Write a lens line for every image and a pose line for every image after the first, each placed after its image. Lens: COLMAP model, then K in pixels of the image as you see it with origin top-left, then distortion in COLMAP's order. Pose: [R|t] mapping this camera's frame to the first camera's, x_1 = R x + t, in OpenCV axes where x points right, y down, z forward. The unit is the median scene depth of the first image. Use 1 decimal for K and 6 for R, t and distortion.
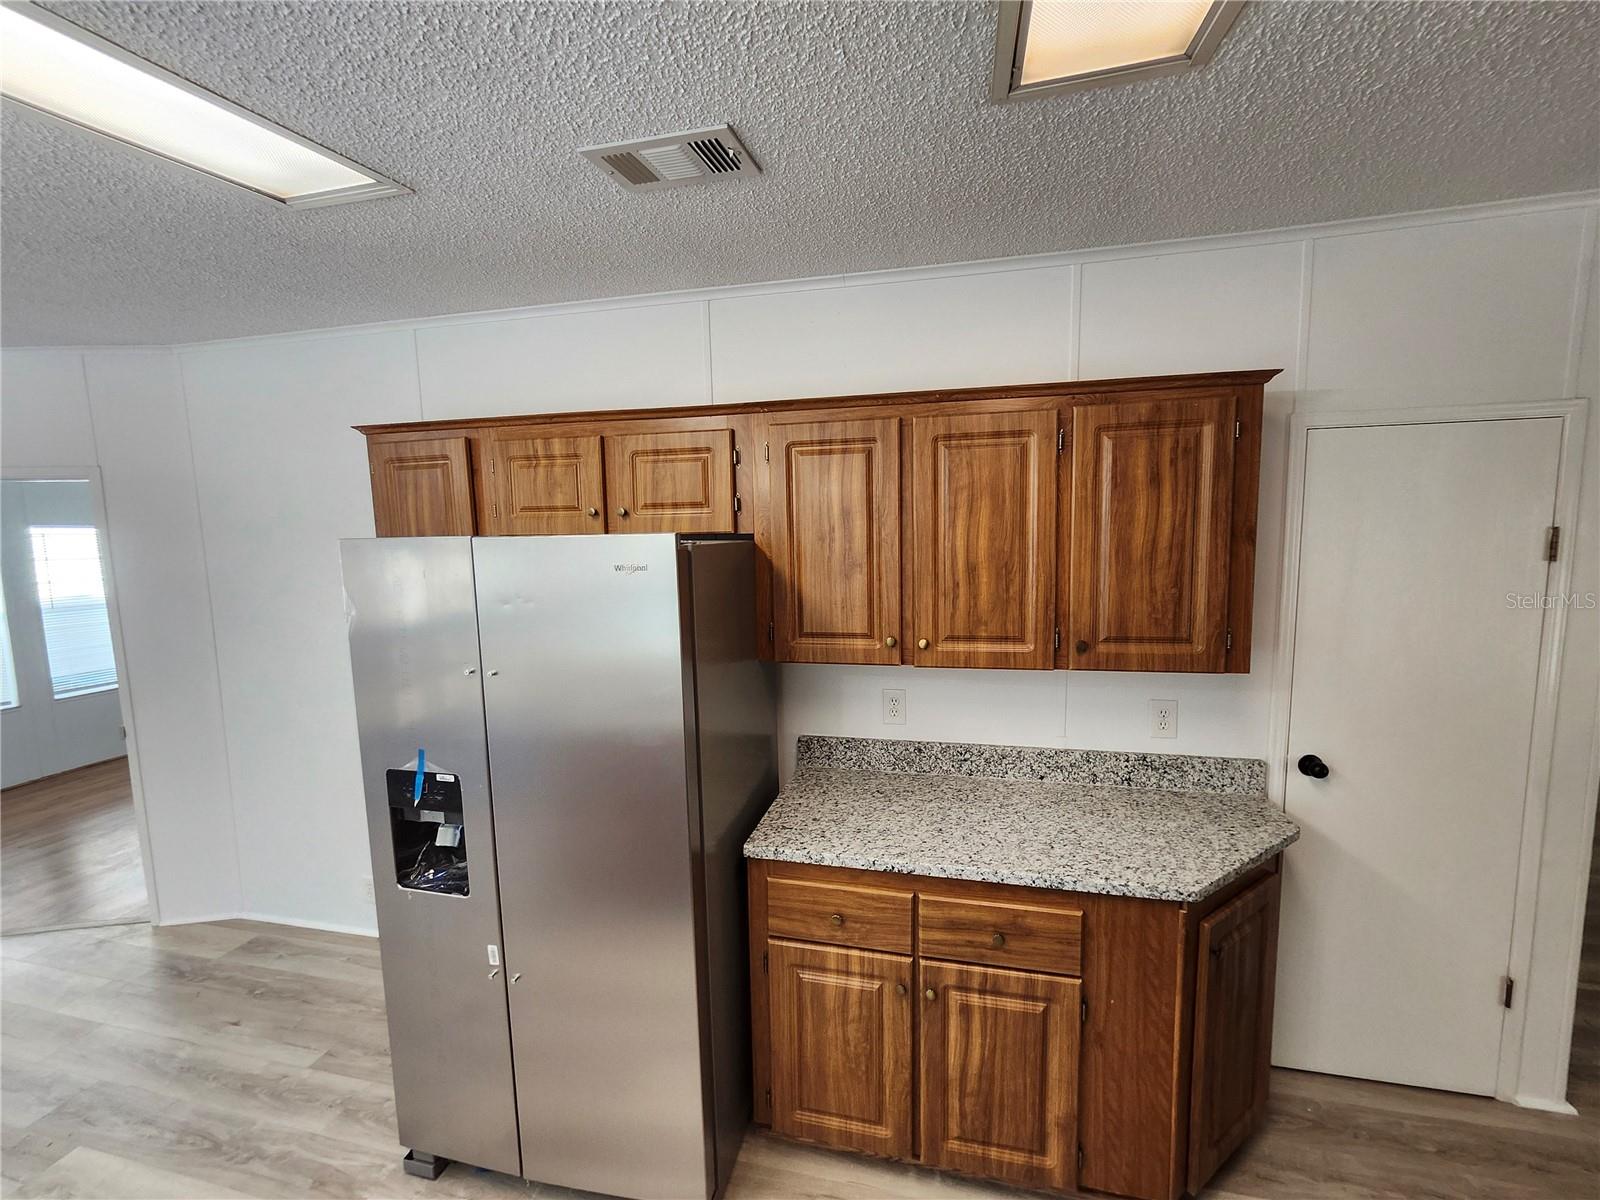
lens RADIAL K [[631.9, 0, 807.1], [0, 631.9, 597.9], [0, 0, 1]] dist [-0.001151, -0.000418]
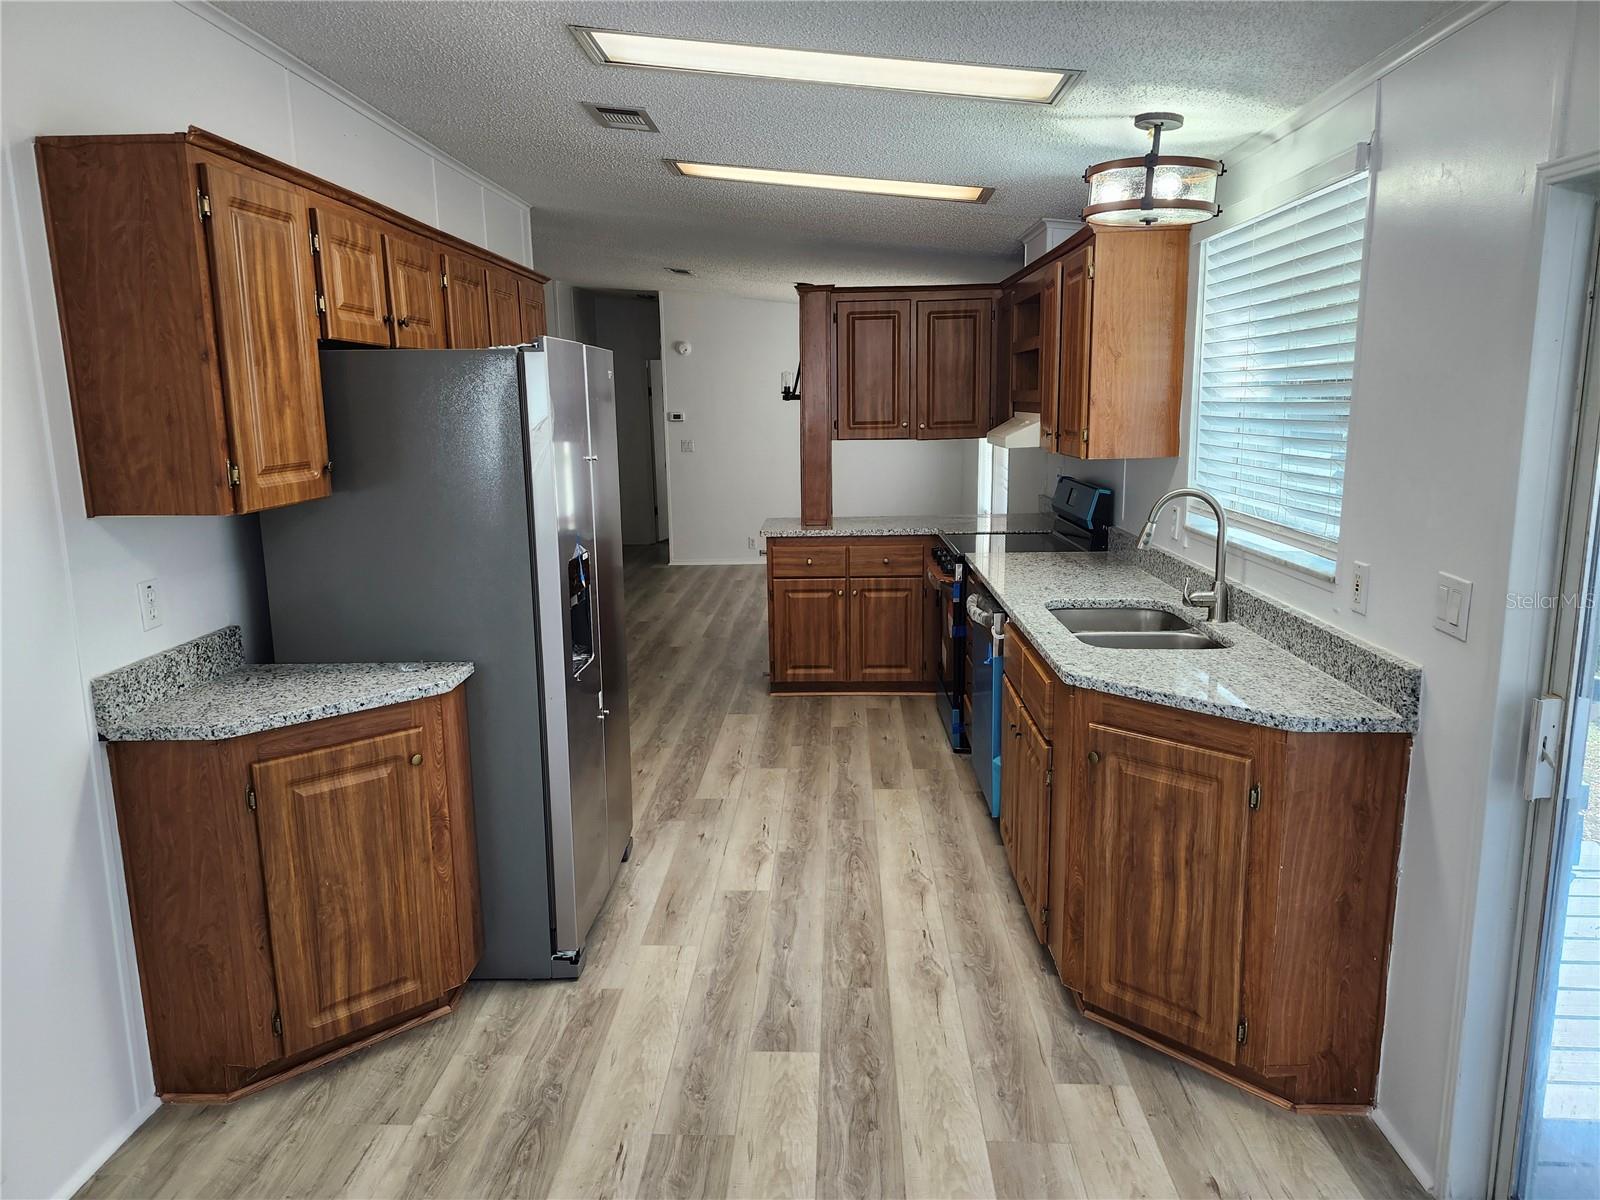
lens RADIAL K [[1107.5, 0, 762.8], [0, 1107.5, 603.2], [0, 0, 1]] dist [0.086807, -0.116991]
pose [[-0.151461, -0.171693, 0.973438, -2.014038], [0.108188, 0.976003, 0.188979, 0.010657], [-0.982525, 0.133937, -0.129252, 0.741809]]
